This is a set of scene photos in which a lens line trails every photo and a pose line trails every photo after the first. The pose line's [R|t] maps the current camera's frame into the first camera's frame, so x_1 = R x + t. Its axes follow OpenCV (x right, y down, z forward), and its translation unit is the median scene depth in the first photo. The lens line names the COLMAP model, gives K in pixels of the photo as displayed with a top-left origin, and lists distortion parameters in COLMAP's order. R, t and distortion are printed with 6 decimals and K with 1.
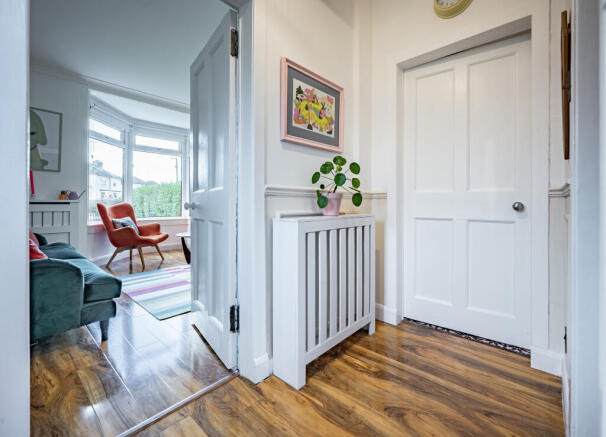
lens RADIAL K [[272.8, 0, 304.6], [0, 272.8, 200.4], [0, 0, 1]] dist [-0.001127, -0.000151]
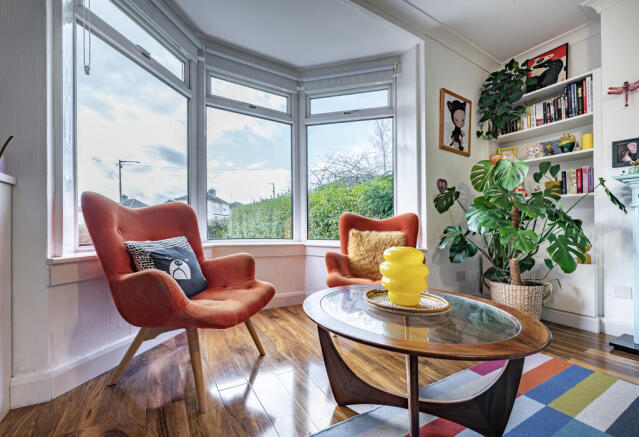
lens RADIAL K [[262.1, 0, 300.0], [0, 262.1, 224.9], [0, 0, 1]] dist [-0.003392, -0.000404]
pose [[0.943959, 0.004887, -0.330028, -0.359040], [-0.005197, 0.999986, -0.000055, 0.042424], [0.330023, 0.001767, 0.943971, 0.693412]]
